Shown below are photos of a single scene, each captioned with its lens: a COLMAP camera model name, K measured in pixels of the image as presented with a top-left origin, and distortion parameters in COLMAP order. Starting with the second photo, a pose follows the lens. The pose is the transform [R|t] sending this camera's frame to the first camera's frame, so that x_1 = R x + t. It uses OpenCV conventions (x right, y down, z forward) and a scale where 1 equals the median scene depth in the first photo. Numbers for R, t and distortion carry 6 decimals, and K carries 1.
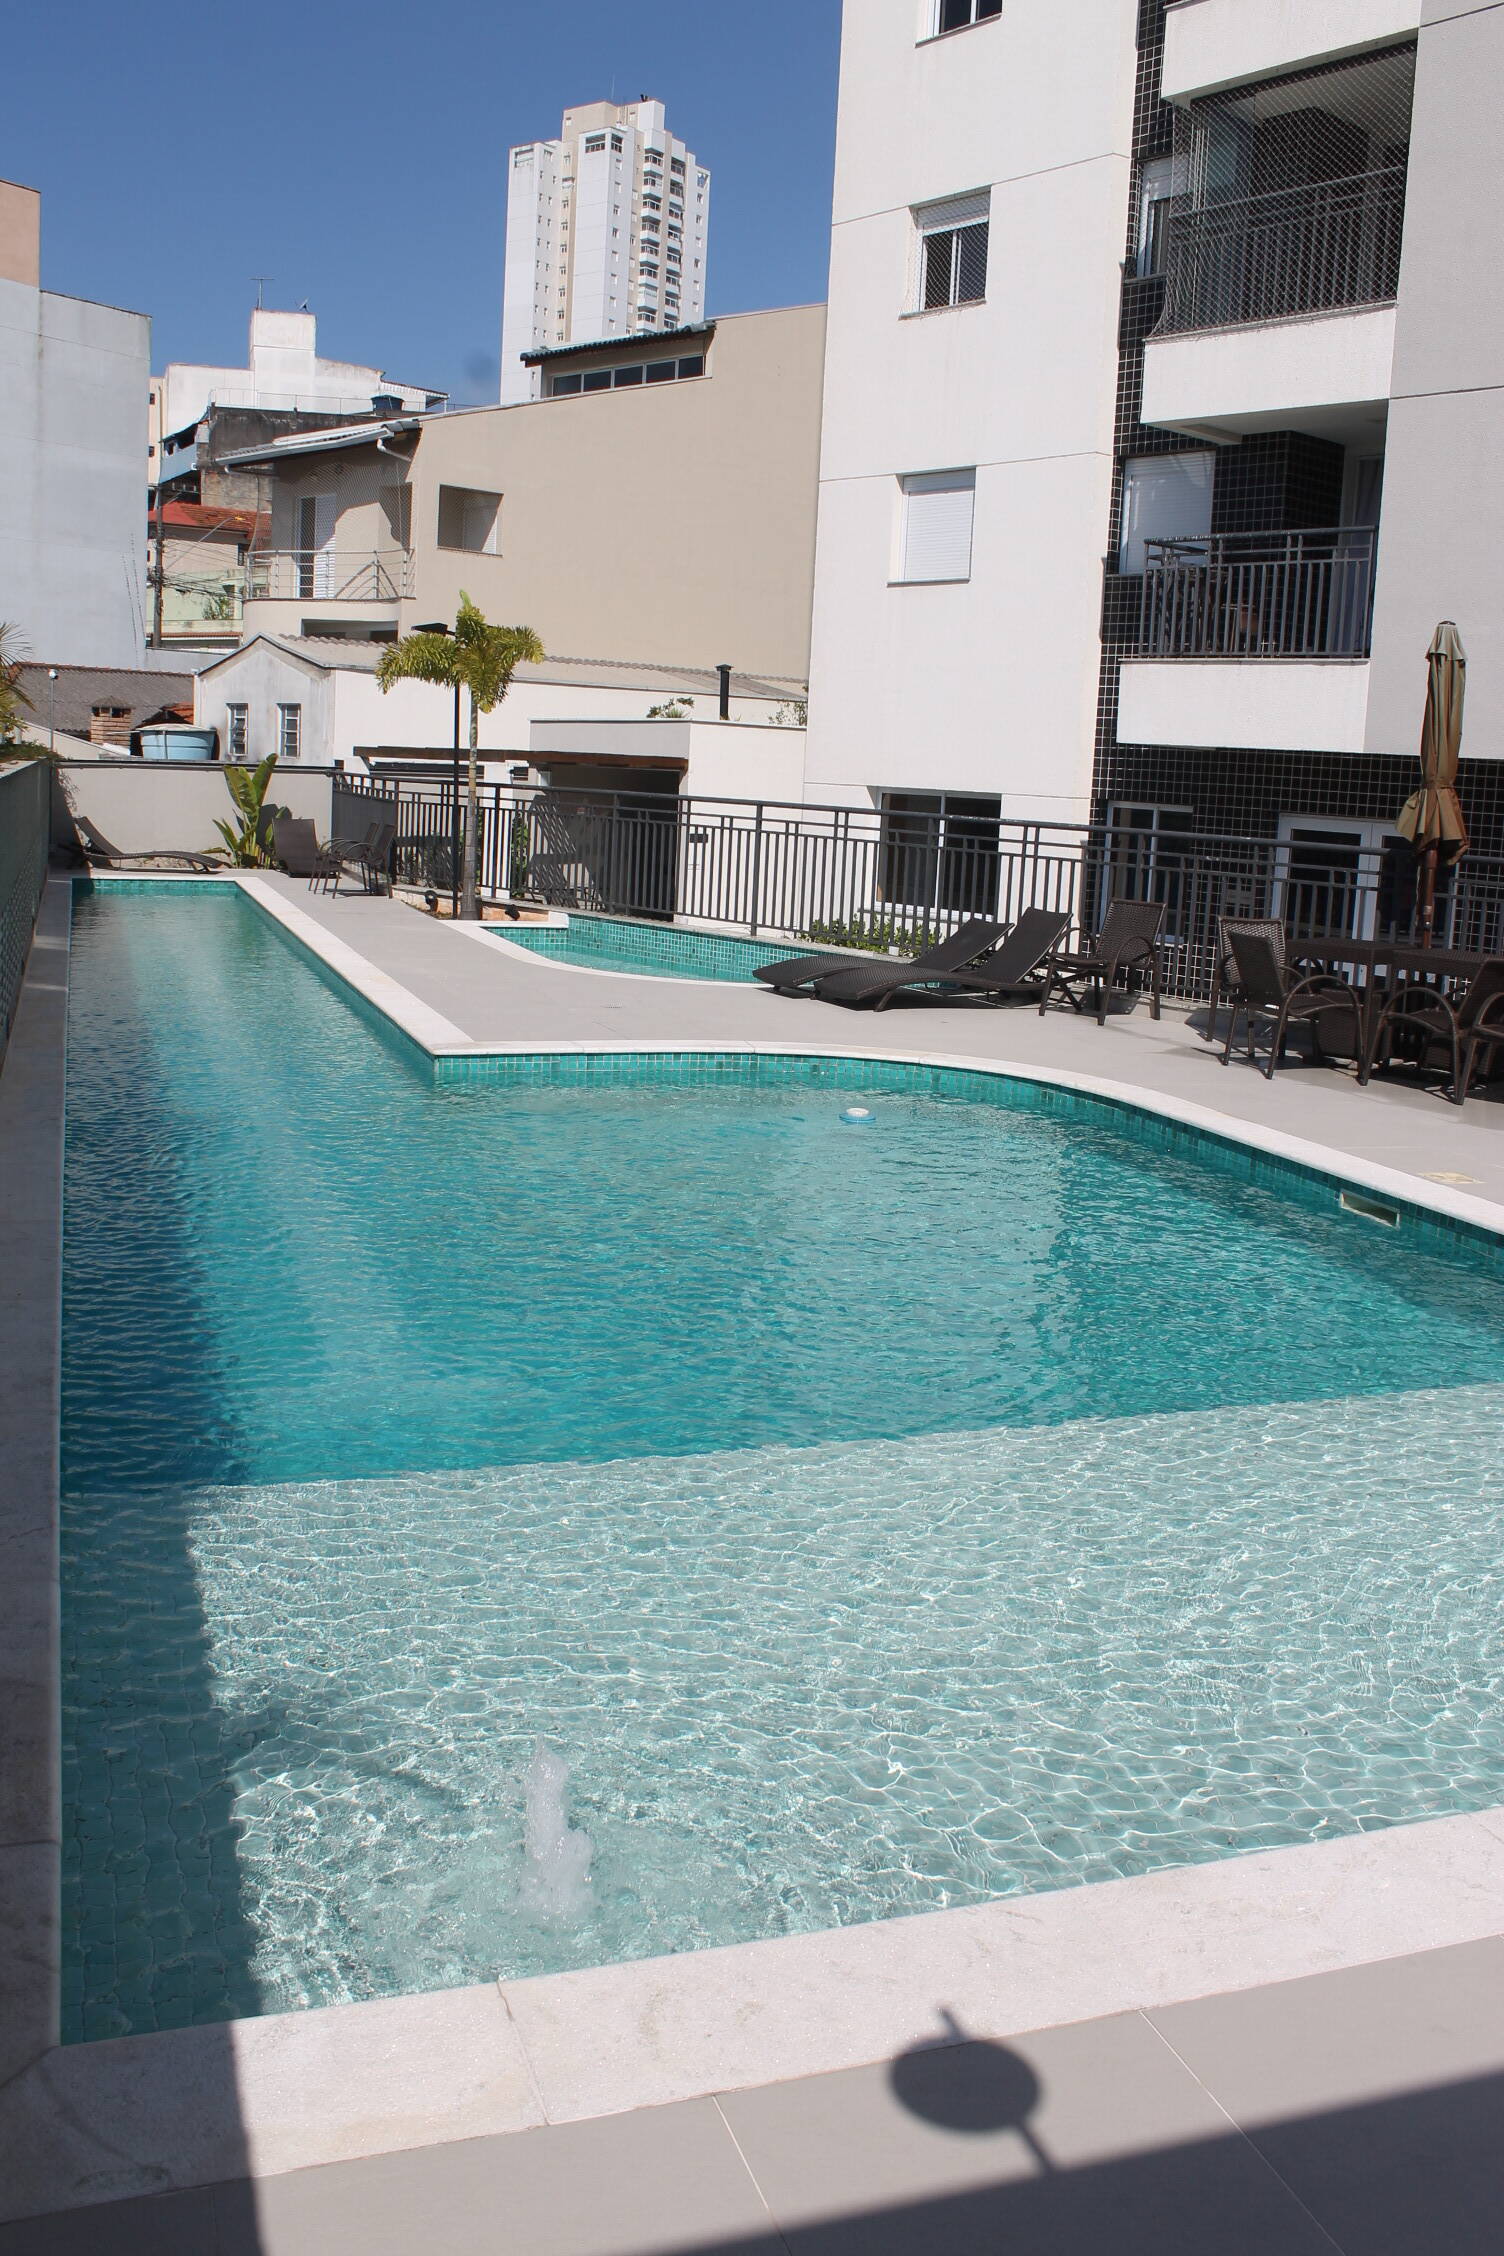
lens RADIAL K [[1928.3, 0, 752.0], [0, 1928.3, 1128.0], [0, 0, 1]] dist [-0.108676, 0.005185]
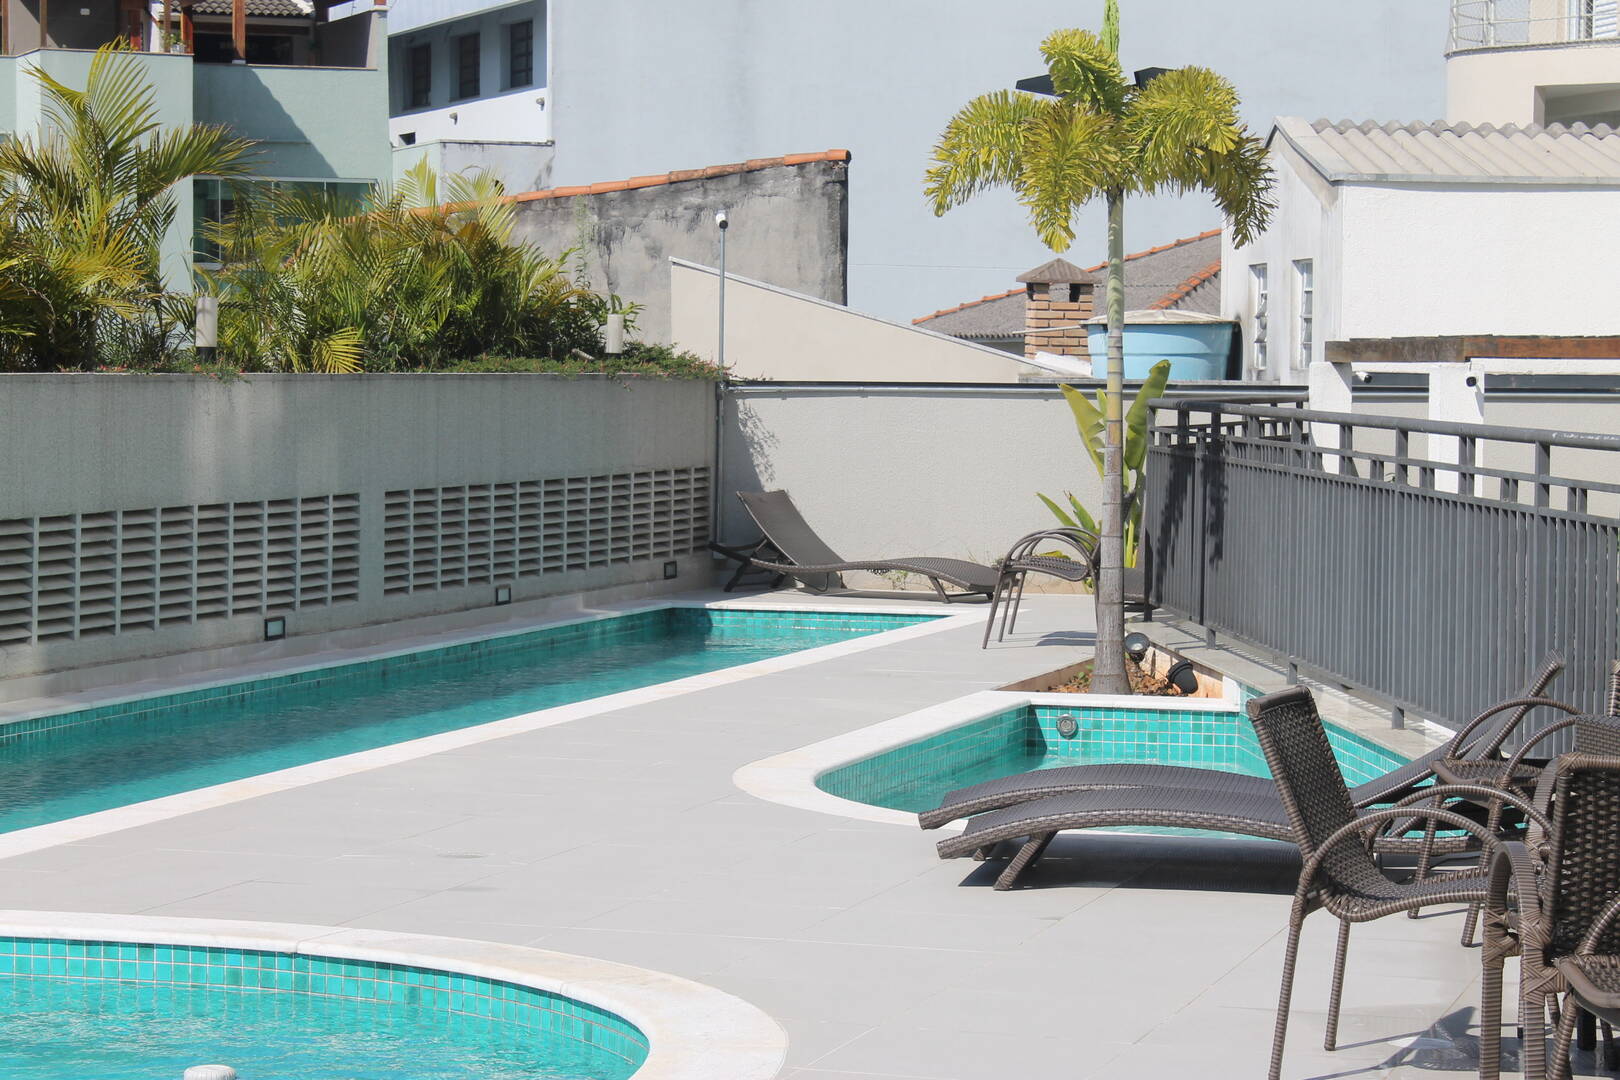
lens RADIAL K [[3986.7, 0, 812.4], [0, 3986.7, 498.6], [0, 0, 1]] dist [0.109871, 0.259816]
pose [[0.812512, -0.016888, -0.582700, 0.266135], [-0.081822, 0.986381, -0.142680, -0.008824], [0.577174, 0.163607, 0.800064, 0.137706]]
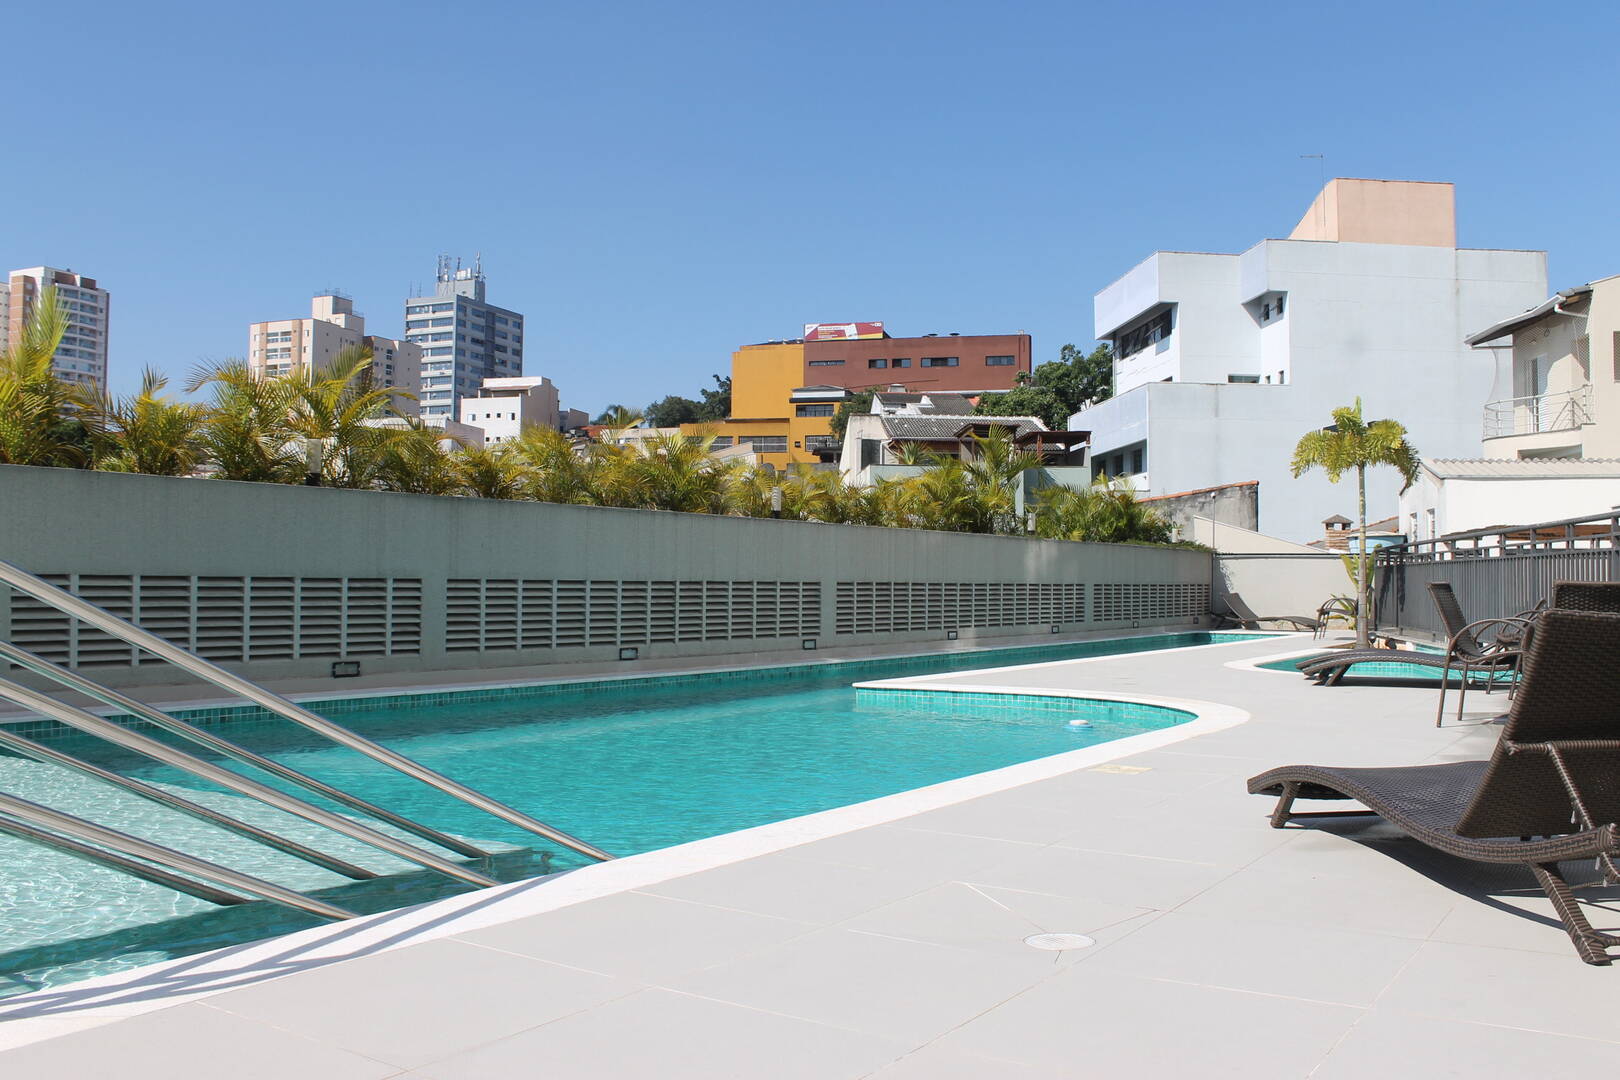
lens RADIAL K [[1399.8, 0, 833.5], [0, 1399.8, 541.3], [0, 0, 1]] dist [-0.166111, 0.154268]
pose [[0.613876, -0.064225, -0.786786, 0.258783], [-0.125370, 0.976103, -0.177497, 0.016980], [0.779384, 0.207600, 0.591154, 0.145324]]
